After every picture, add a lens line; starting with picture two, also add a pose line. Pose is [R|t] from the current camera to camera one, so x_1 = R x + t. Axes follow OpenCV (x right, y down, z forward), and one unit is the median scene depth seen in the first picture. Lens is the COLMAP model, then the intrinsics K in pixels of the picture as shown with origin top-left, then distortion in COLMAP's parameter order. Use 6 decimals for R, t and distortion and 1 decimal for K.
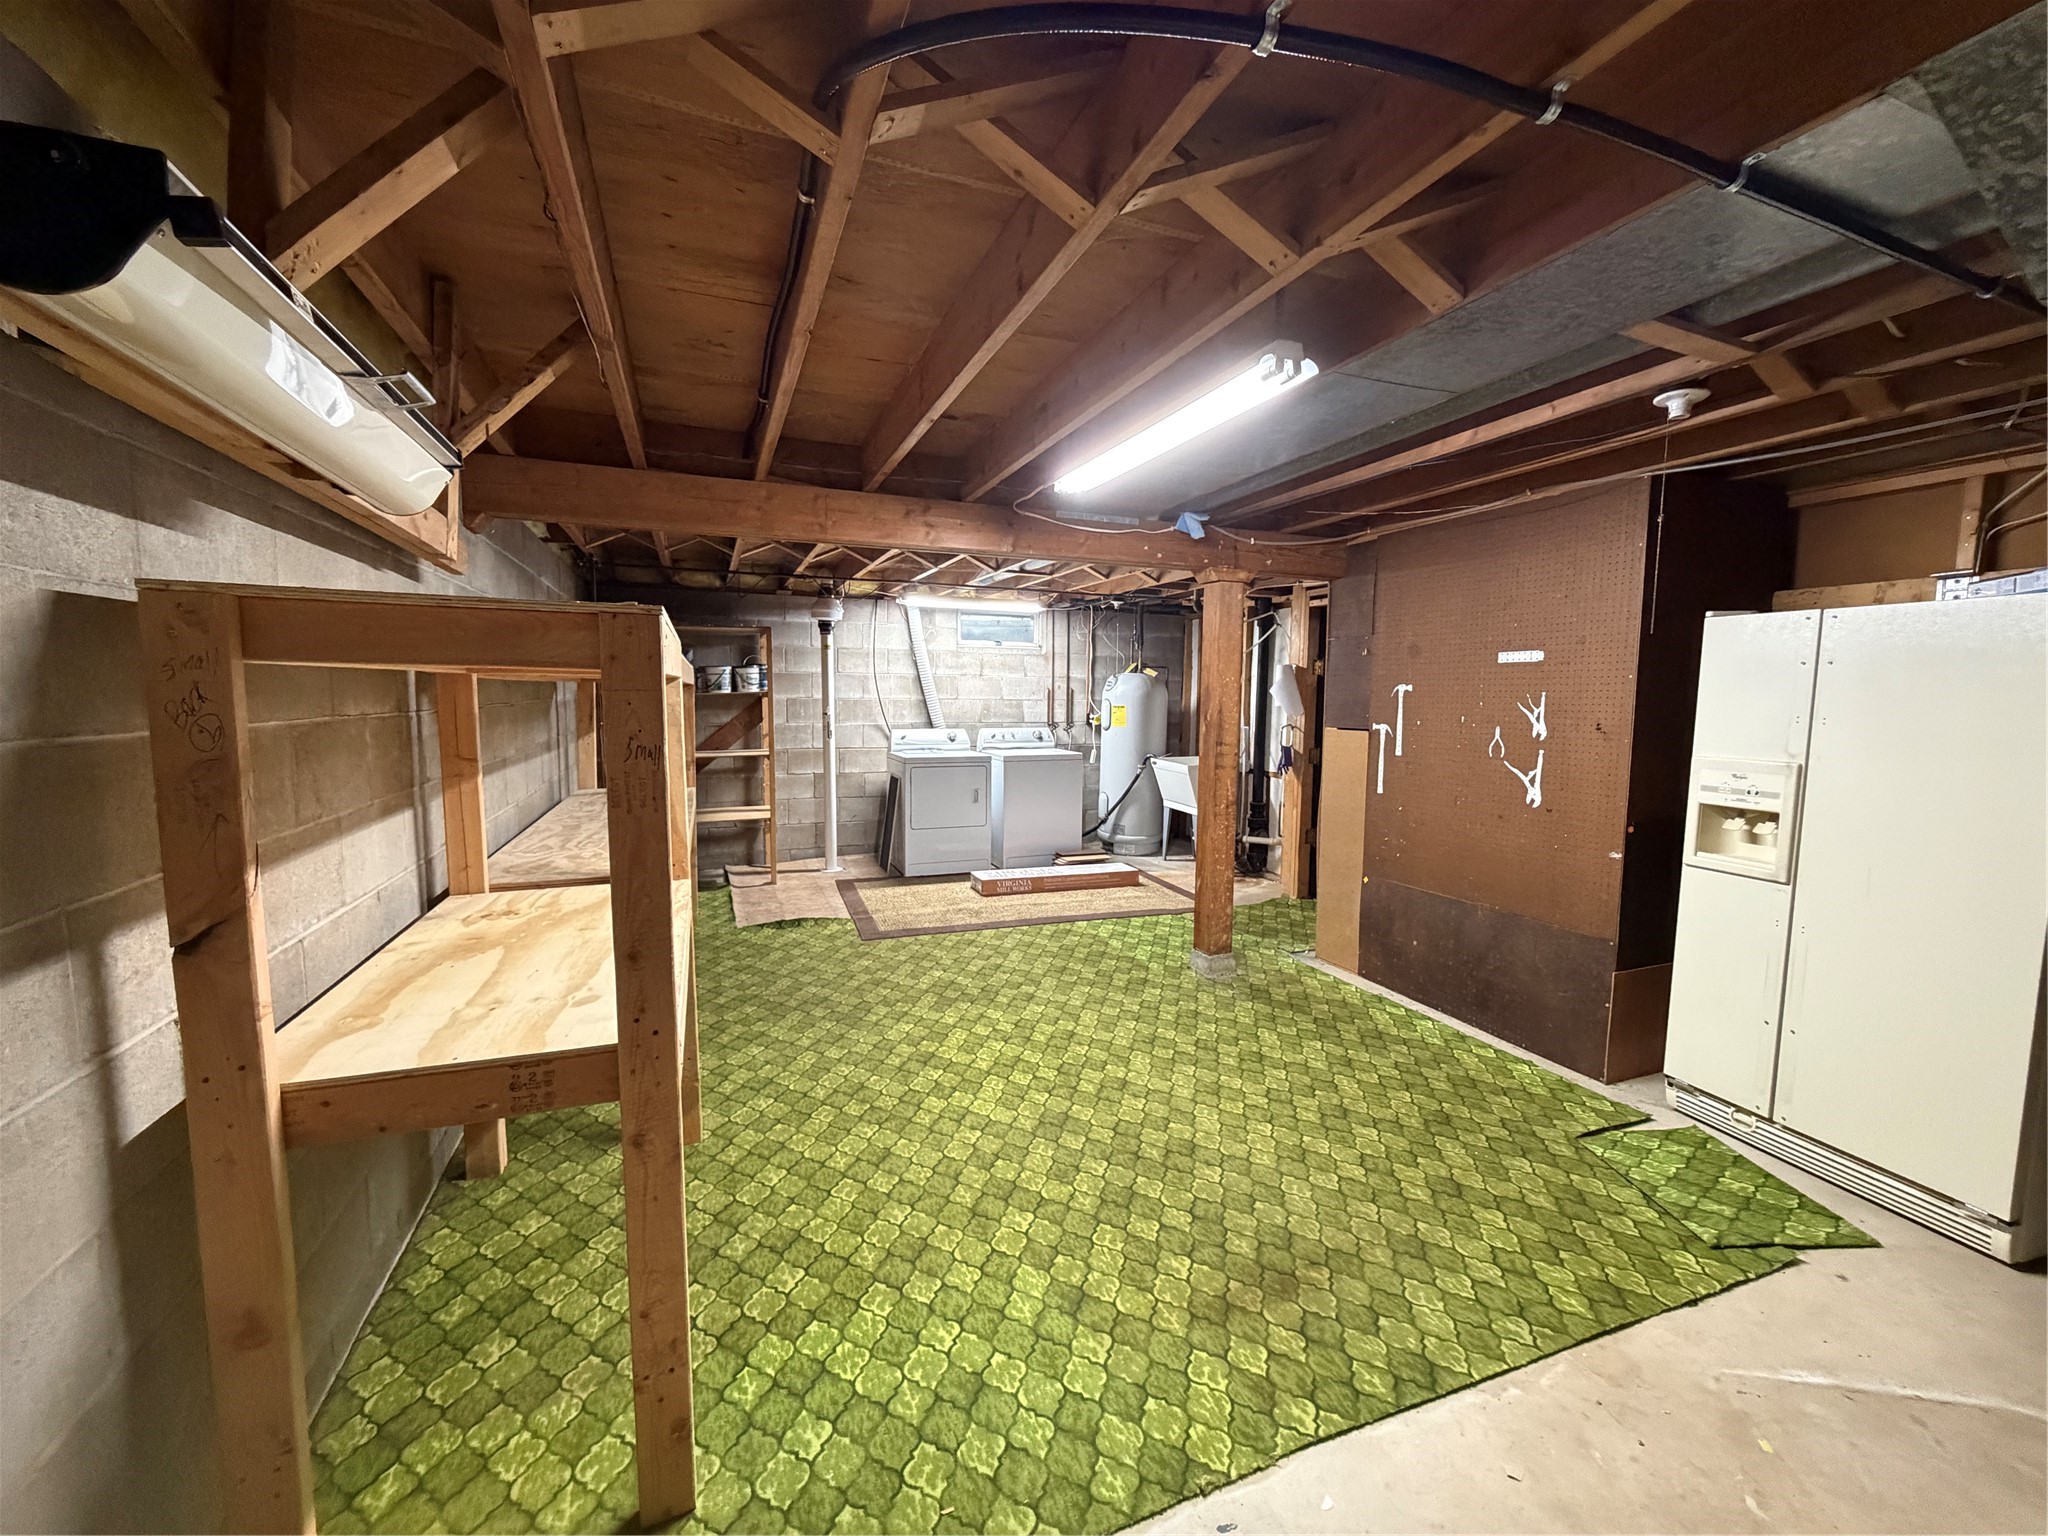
lens RADIAL K [[824.3, 0, 1021.4], [0, 824.3, 771.2], [0, 0, 1]] dist [0.001628, 0.000234]
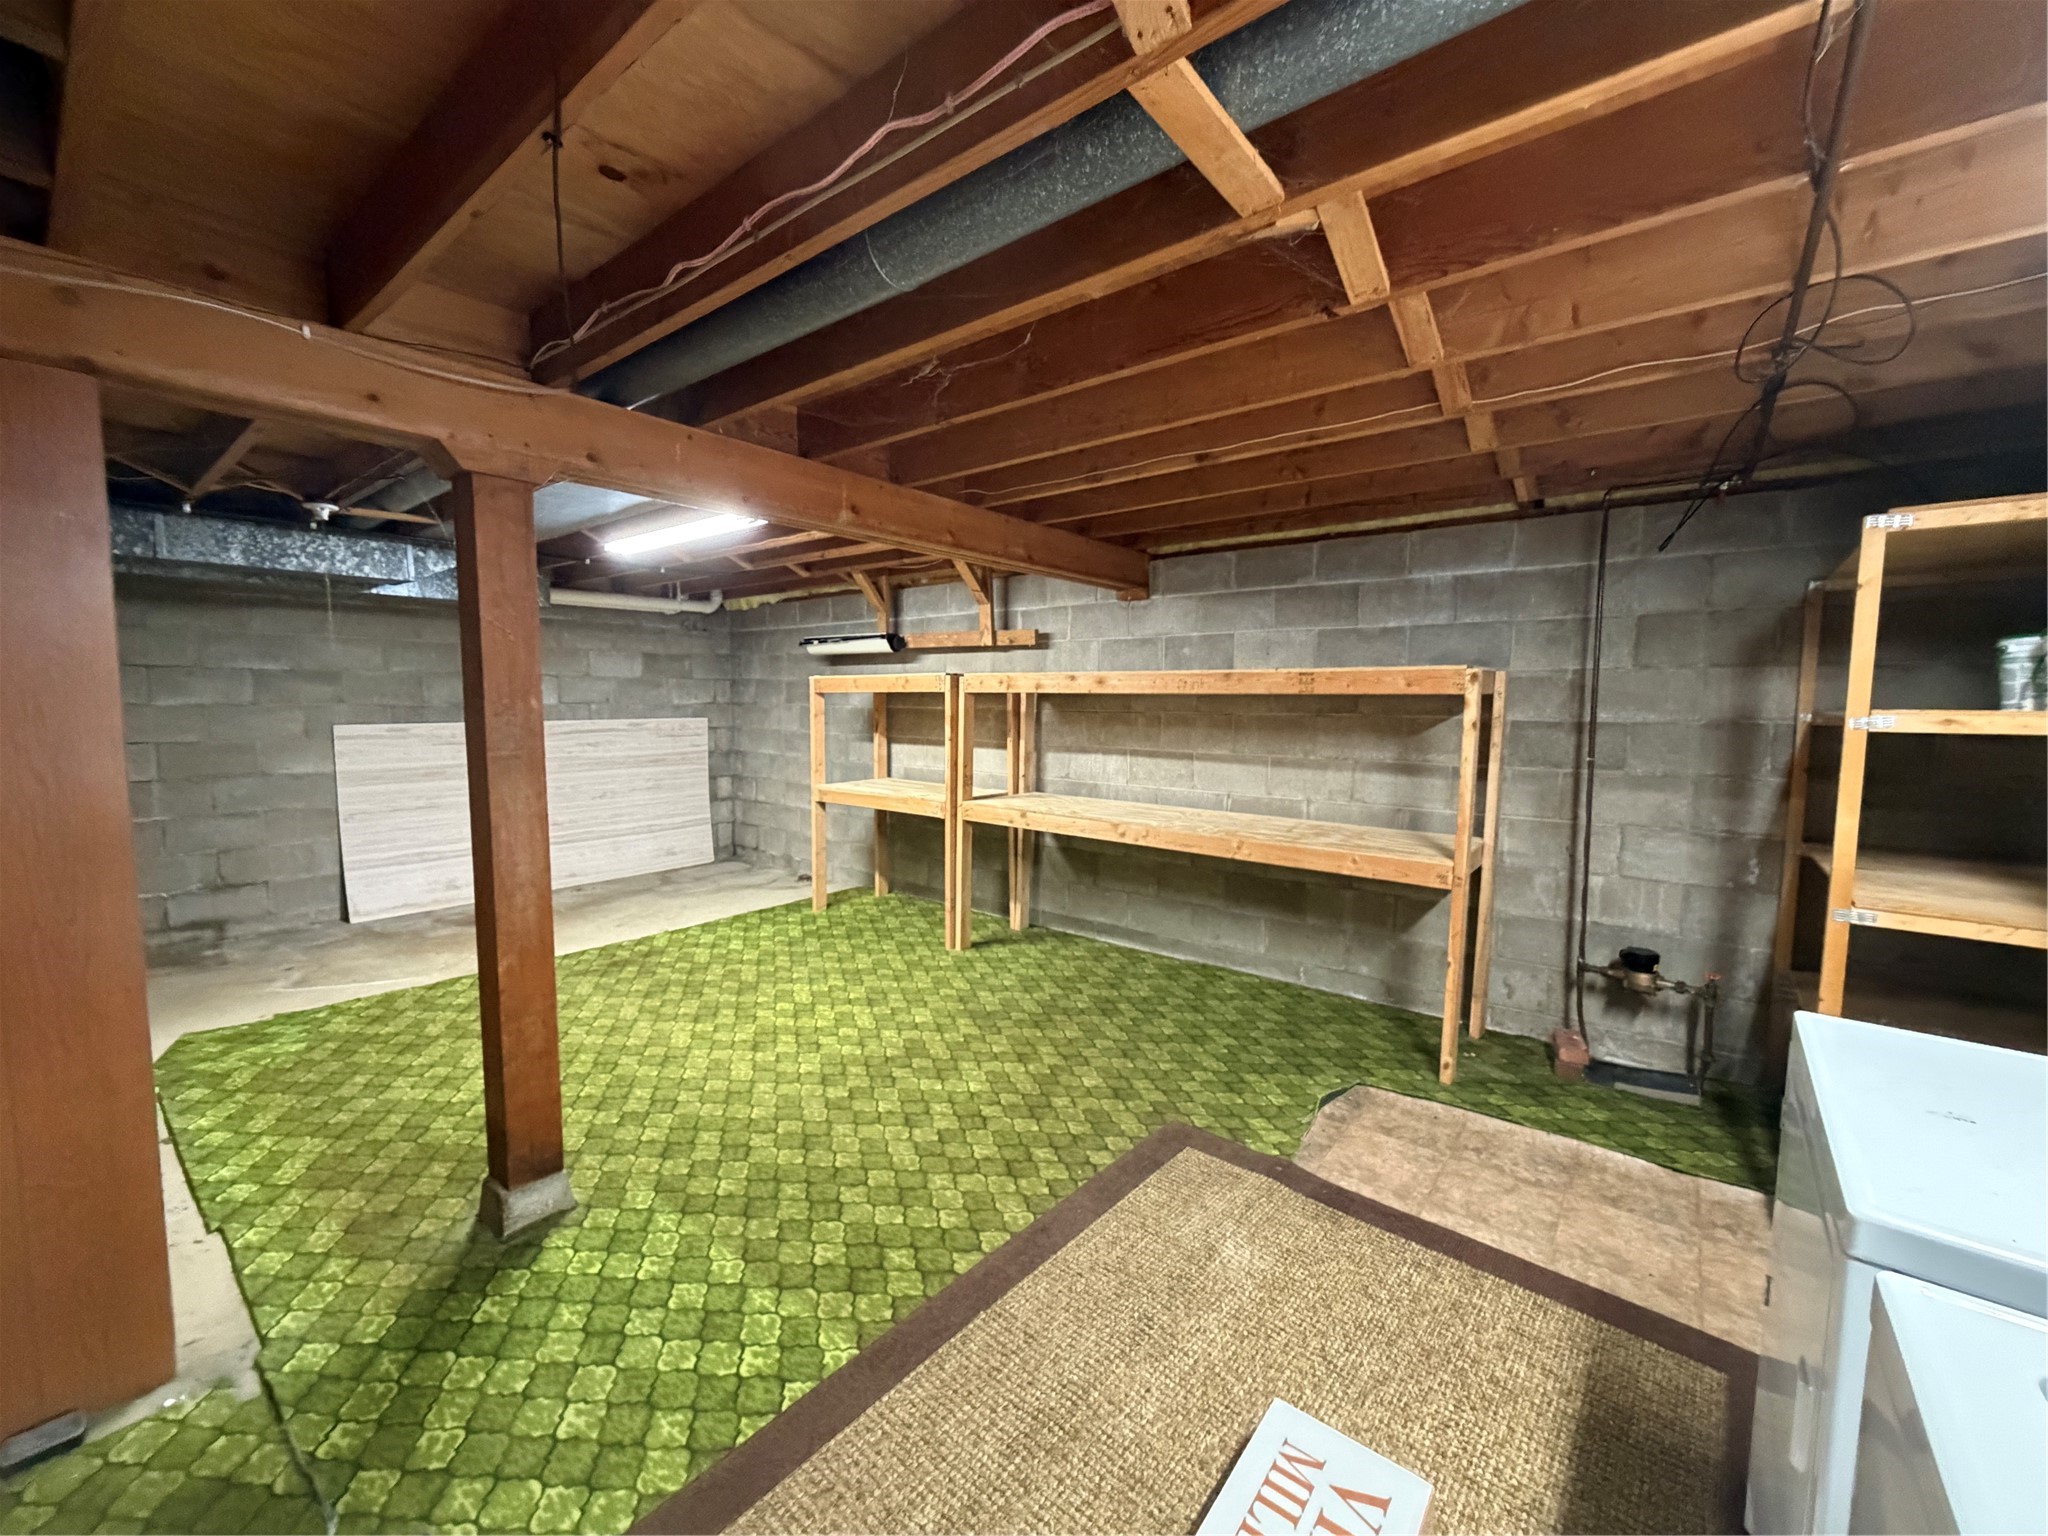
lens RADIAL K [[824.3, 0, 1026.8], [0, 824.3, 768.1], [0, 0, 1]] dist [0.001628, 0.000234]
pose [[-0.869524, 0.027255, -0.493138, 0.249347], [-0.062006, 0.984552, 0.163746, -0.181278], [0.489983, 0.172959, -0.854402, 1.904731]]
